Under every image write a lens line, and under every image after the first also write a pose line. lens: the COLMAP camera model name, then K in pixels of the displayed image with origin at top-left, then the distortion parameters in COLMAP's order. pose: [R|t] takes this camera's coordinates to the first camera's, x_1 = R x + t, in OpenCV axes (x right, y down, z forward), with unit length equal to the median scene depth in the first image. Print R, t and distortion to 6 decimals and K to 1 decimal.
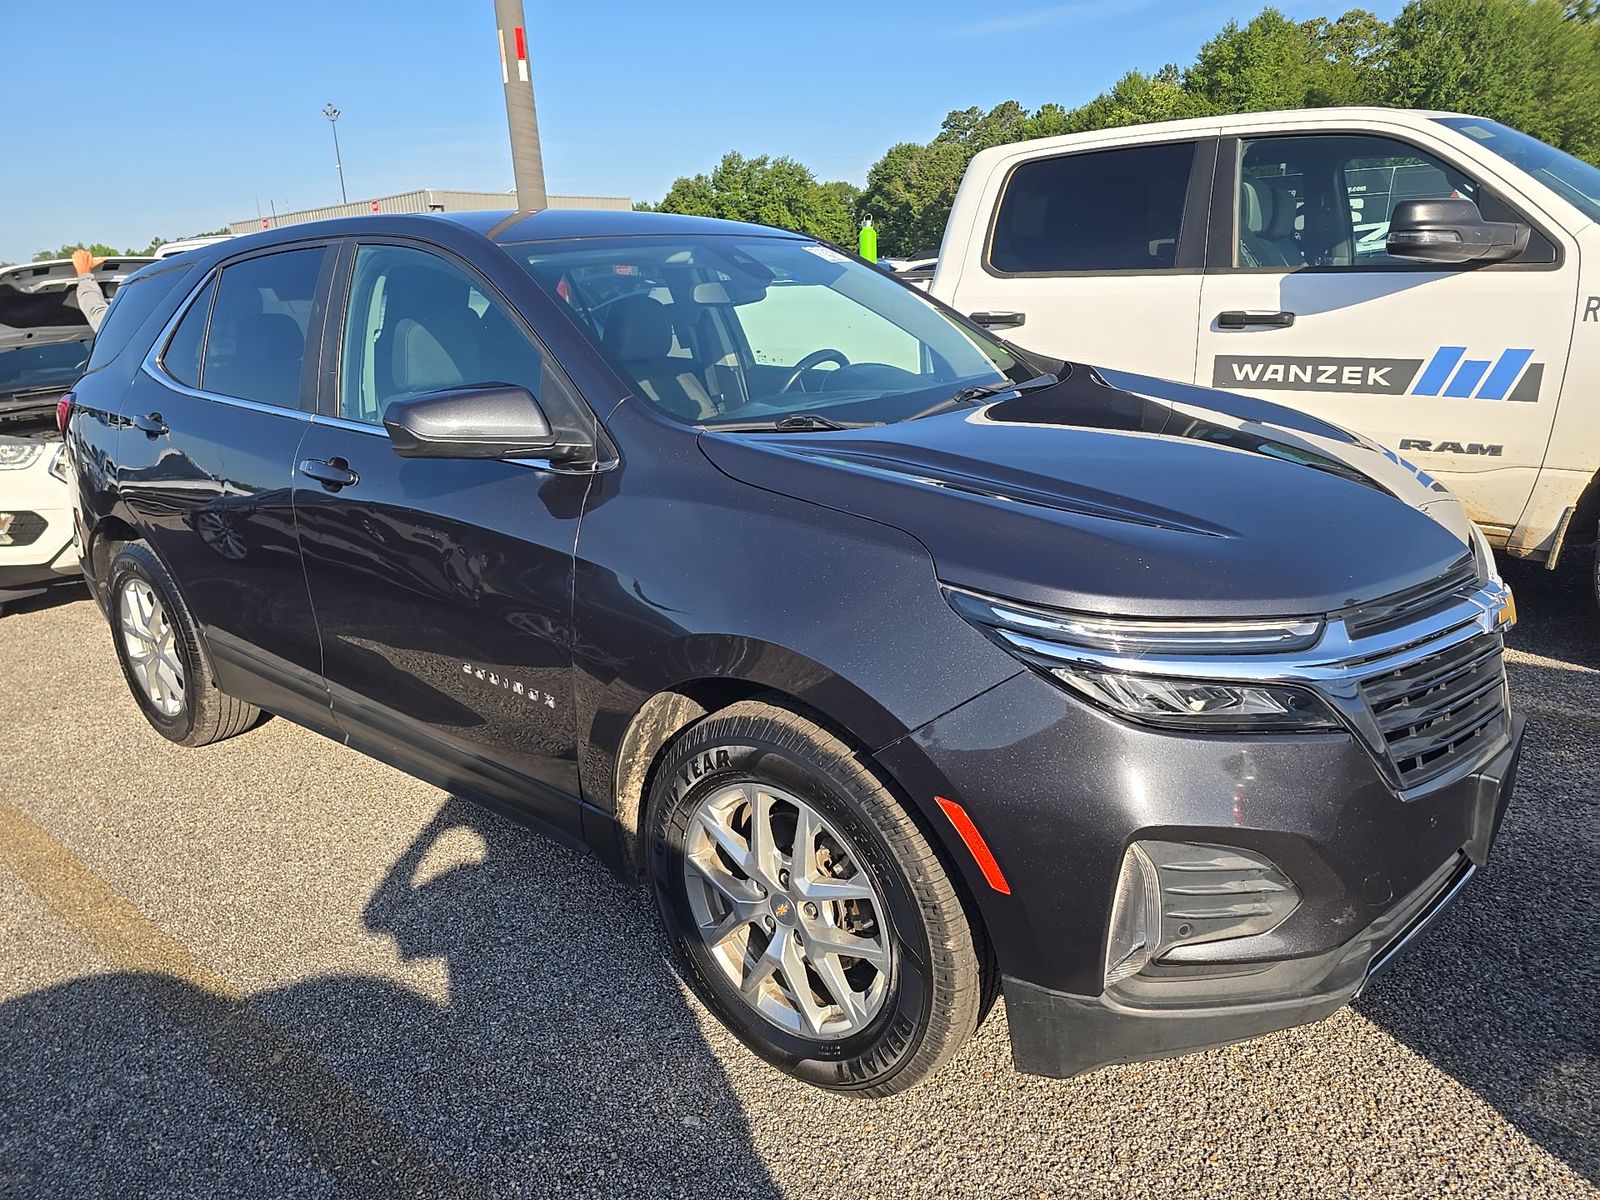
lens RADIAL K [[1066.8, 0, 796.4], [0, 1066.8, 583.6], [0, 0, 1]] dist [0.071476, -0.074506]
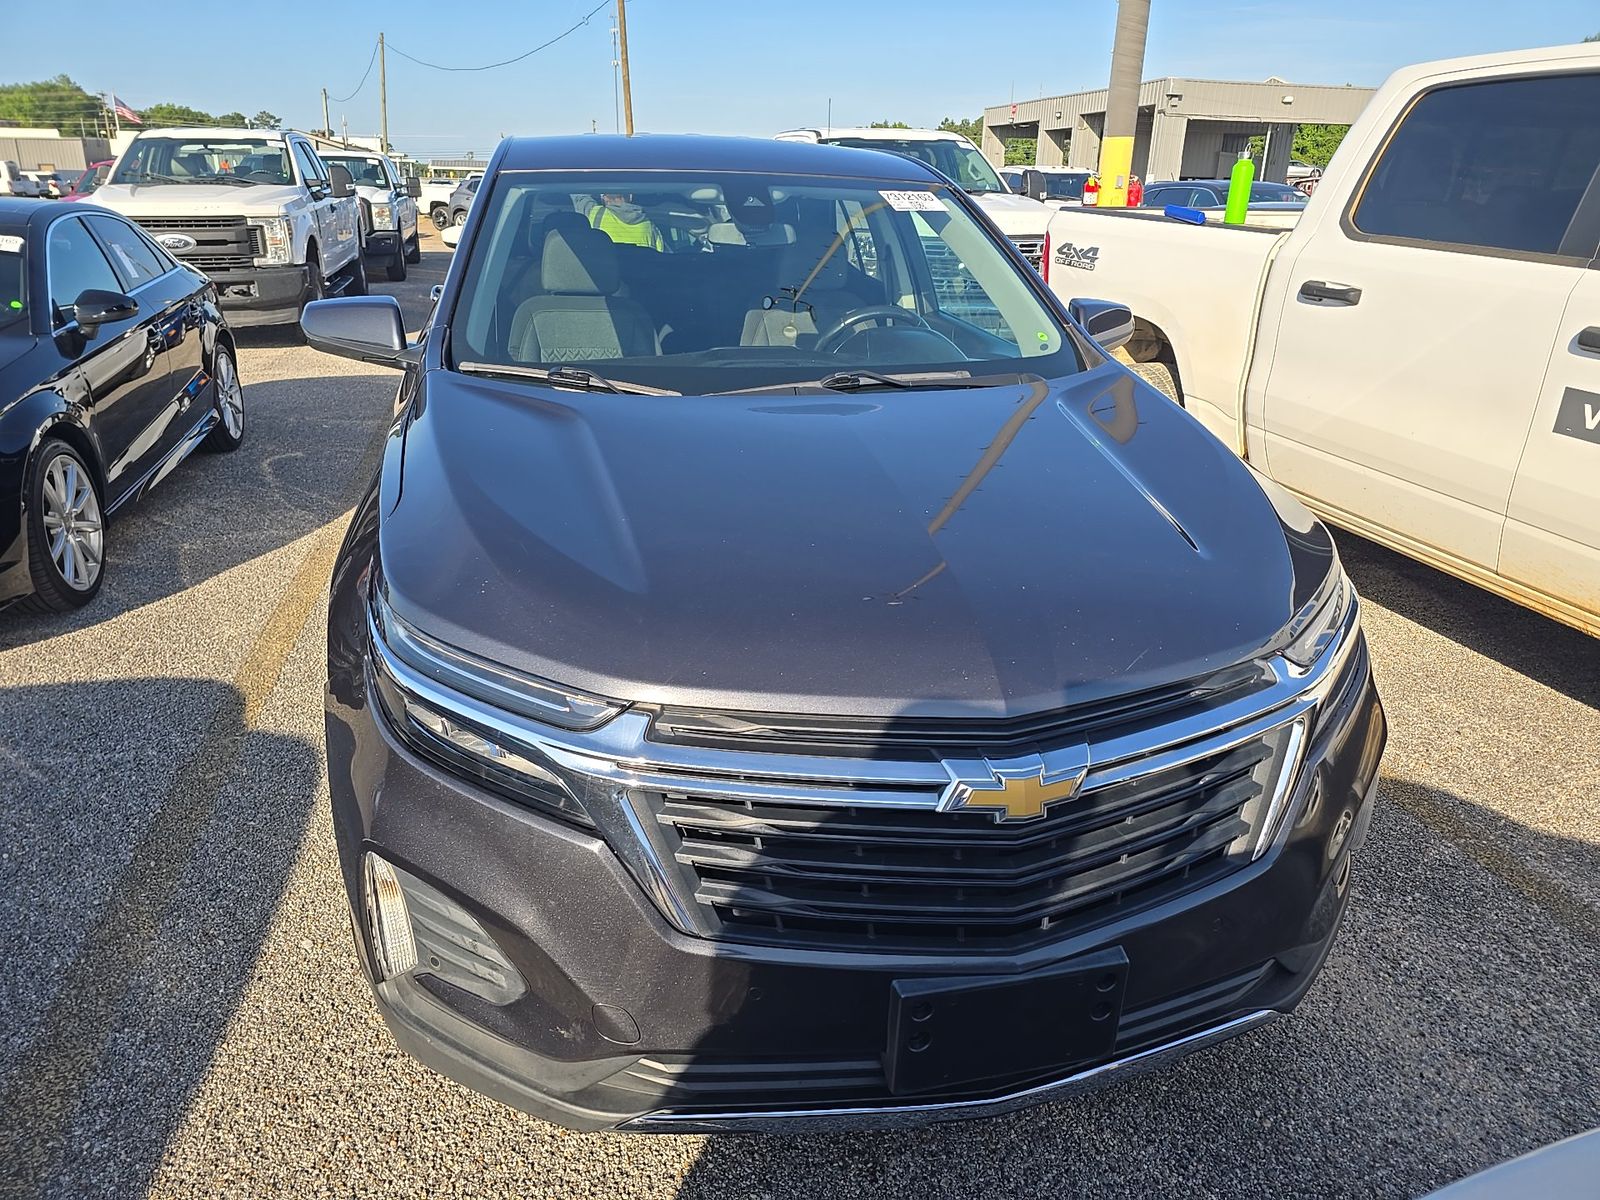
lens RADIAL K [[1066.8, 0, 796.4], [0, 1066.8, 583.6], [0, 0, 1]] dist [0.071476, -0.074506]
pose [[0.805931, 0.271095, -0.526292, 0.394076], [-0.223479, 0.962533, 0.153583, -0.086292], [0.548209, -0.006162, 0.836319, 0.140135]]
